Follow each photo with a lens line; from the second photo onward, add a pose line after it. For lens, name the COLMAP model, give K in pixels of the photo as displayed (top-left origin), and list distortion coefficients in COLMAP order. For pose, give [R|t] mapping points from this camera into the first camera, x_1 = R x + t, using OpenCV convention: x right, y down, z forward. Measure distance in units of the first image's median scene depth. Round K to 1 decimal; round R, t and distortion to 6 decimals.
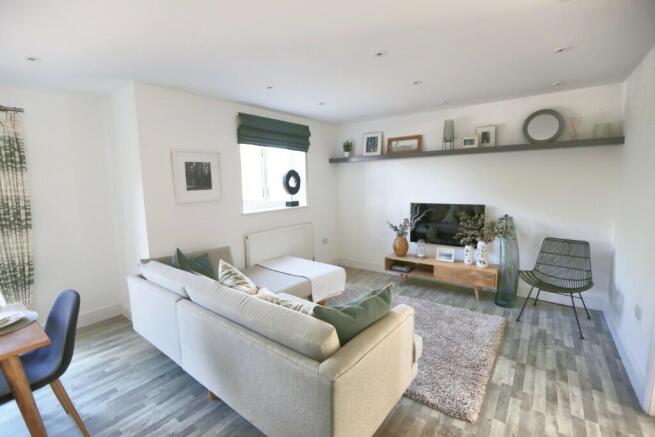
lens RADIAL K [[286.4, 0, 327.5], [0, 286.4, 218.5], [0, 0, 1]] dist [0.000521, 0.000480]
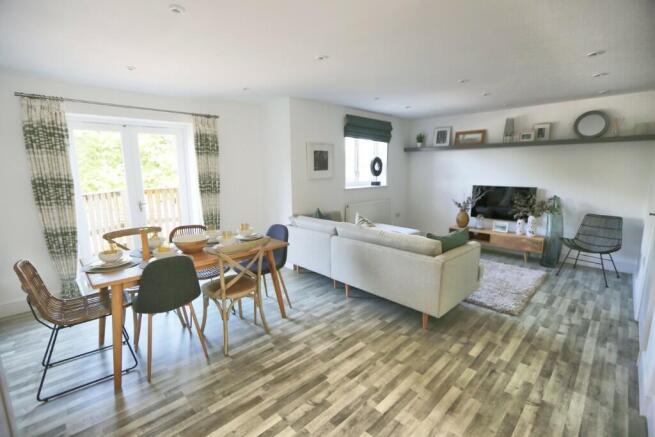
lens RADIAL K [[296.0, 0, 327.5], [0, 296.0, 218.5], [0, 0, 1]] dist [0.000887, 0.000313]
pose [[0.990433, 0.040899, -0.131795, -0.179617], [-0.035634, 0.998479, 0.042065, 0.066372], [0.133315, -0.036967, 0.990384, -0.407392]]
